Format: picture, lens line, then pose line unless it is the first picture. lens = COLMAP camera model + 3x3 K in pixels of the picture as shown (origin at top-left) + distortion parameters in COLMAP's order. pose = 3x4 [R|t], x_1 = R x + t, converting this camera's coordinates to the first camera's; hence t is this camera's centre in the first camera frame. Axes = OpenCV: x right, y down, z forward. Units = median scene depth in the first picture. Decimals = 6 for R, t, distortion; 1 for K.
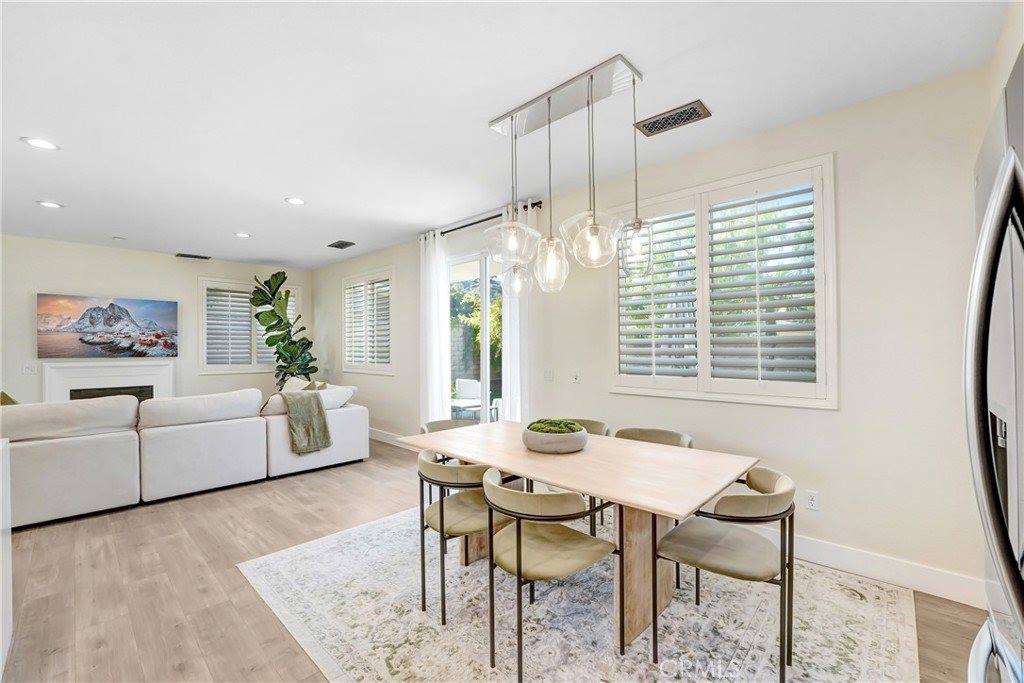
lens RADIAL K [[418.4, 0, 512.0], [0, 418.4, 341.5], [0, 0, 1]] dist [-0.013727, 0.000168]
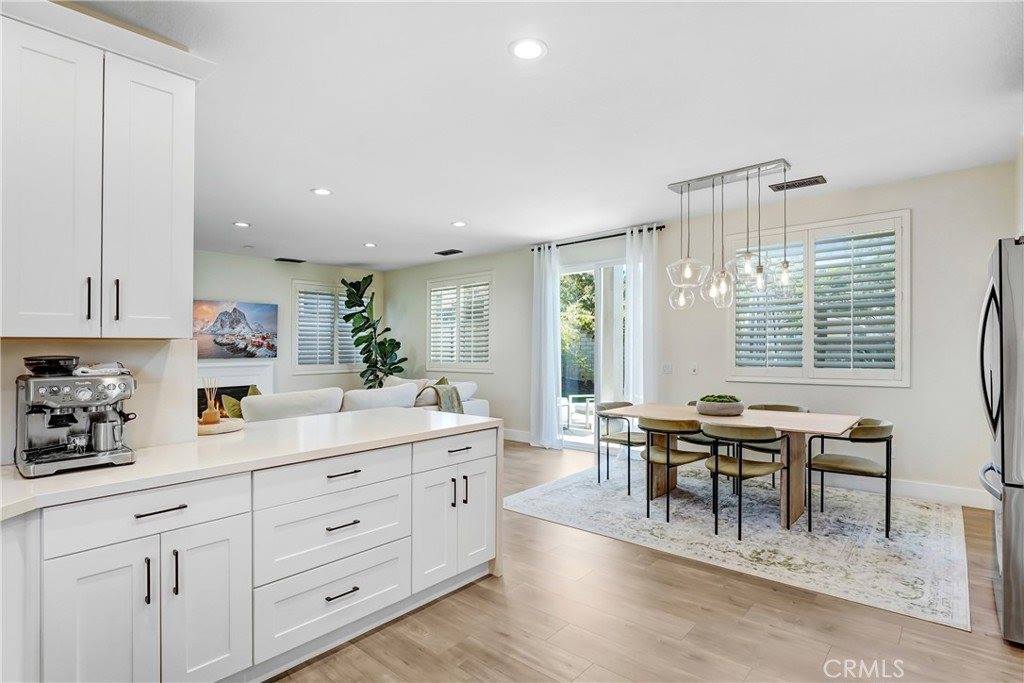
lens RADIAL K [[519.2, 0, 491.5], [0, 519.2, 348.9], [0, 0, 1]] dist [-0.029616, 0.016164]
pose [[0.999761, -0.005874, 0.021037, -0.440085], [0.005524, 0.999846, 0.016686, -0.004708], [-0.021132, -0.016566, 0.999639, -0.467021]]
